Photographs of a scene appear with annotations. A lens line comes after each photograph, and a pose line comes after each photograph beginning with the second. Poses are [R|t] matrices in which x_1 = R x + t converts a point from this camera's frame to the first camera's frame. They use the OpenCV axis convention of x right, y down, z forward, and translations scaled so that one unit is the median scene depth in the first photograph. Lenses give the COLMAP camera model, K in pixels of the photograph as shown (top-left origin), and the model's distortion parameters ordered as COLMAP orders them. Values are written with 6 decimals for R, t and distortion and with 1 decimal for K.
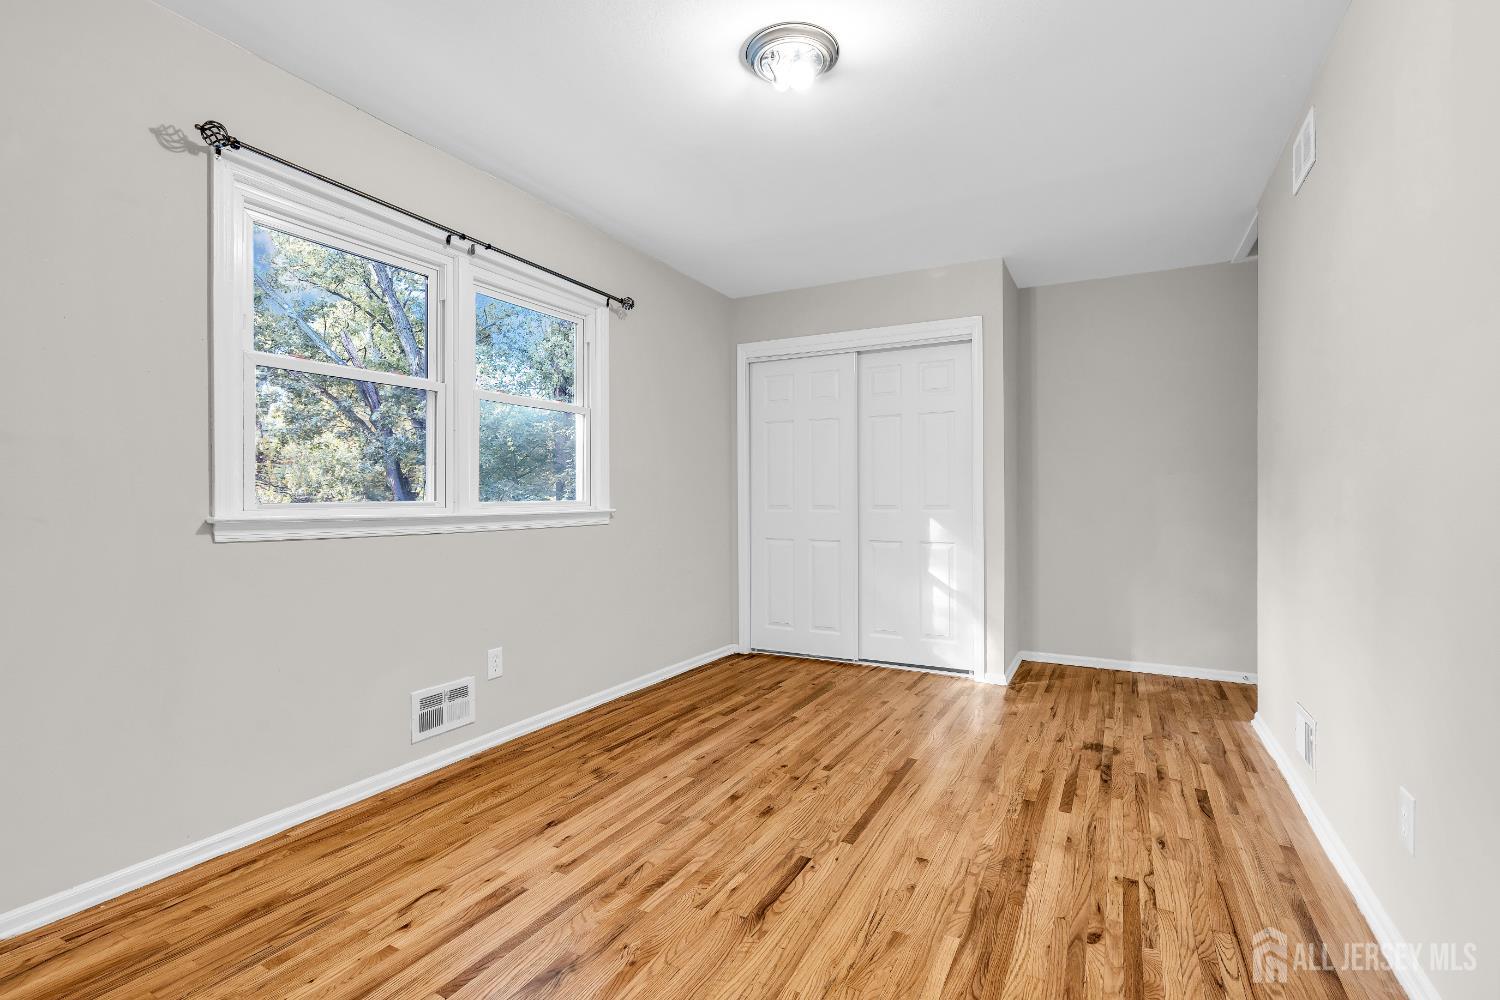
lens RADIAL K [[668.8, 0, 748.6], [0, 668.8, 493.7], [0, 0, 1]] dist [-0.012407, 0.004477]
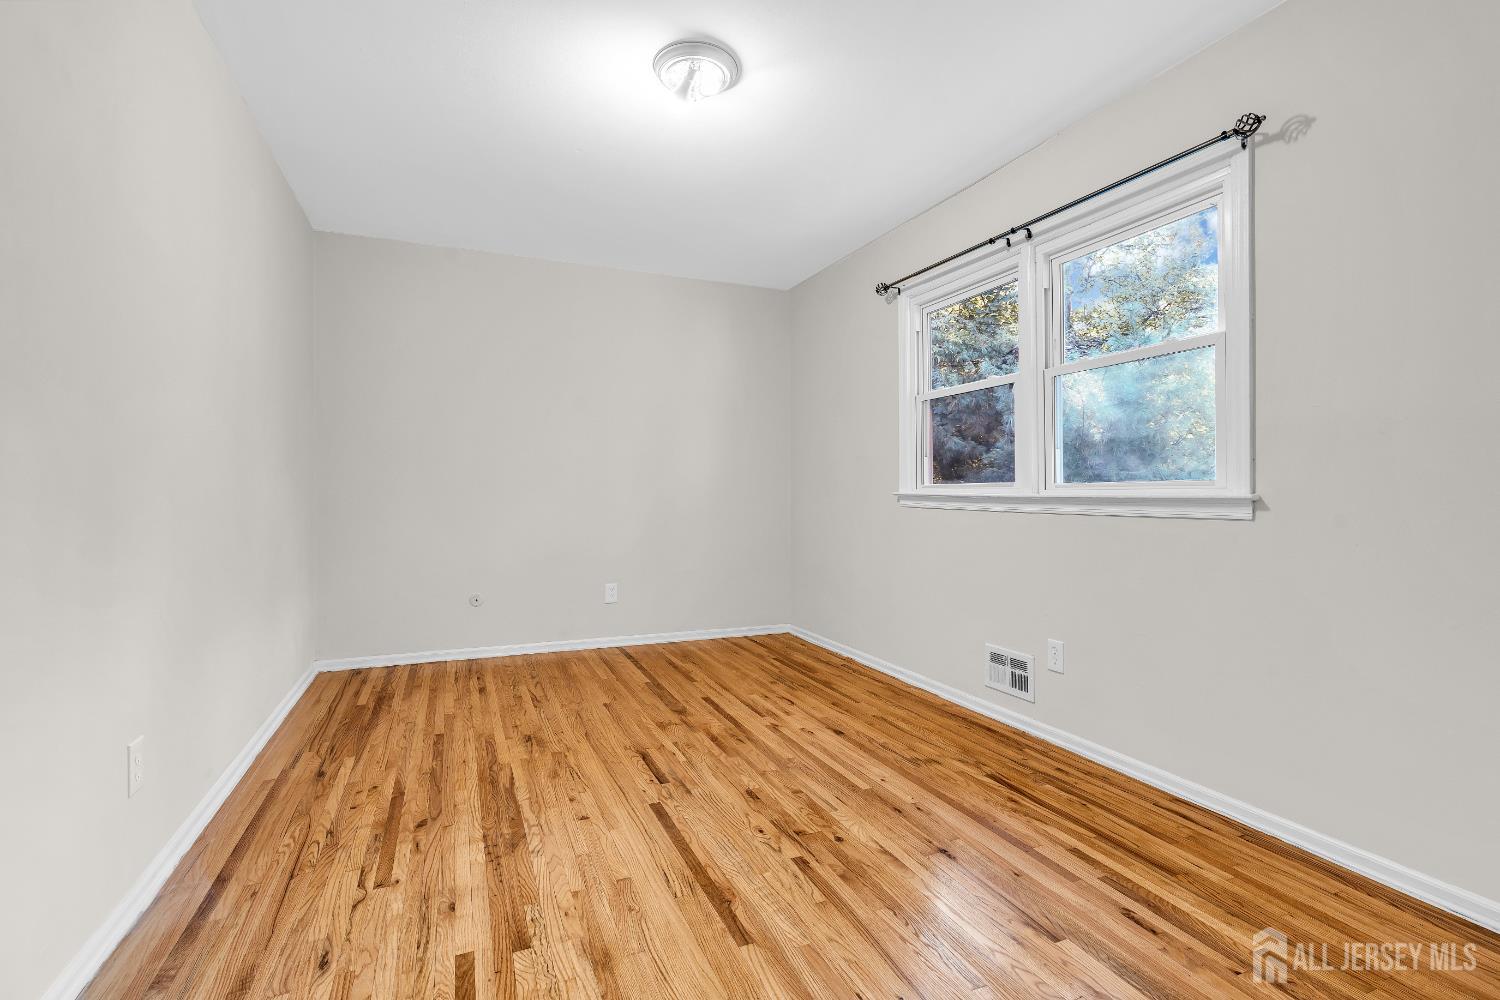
lens RADIAL K [[668.8, 0, 748.6], [0, 668.8, 493.7], [0, 0, 1]] dist [-0.012407, 0.004477]
pose [[-0.601511, 0.002544, -0.798861, 0.784412], [0.003532, 0.999994, 0.000526, 0.031408], [0.798857, -0.002505, -0.601516, 1.532914]]
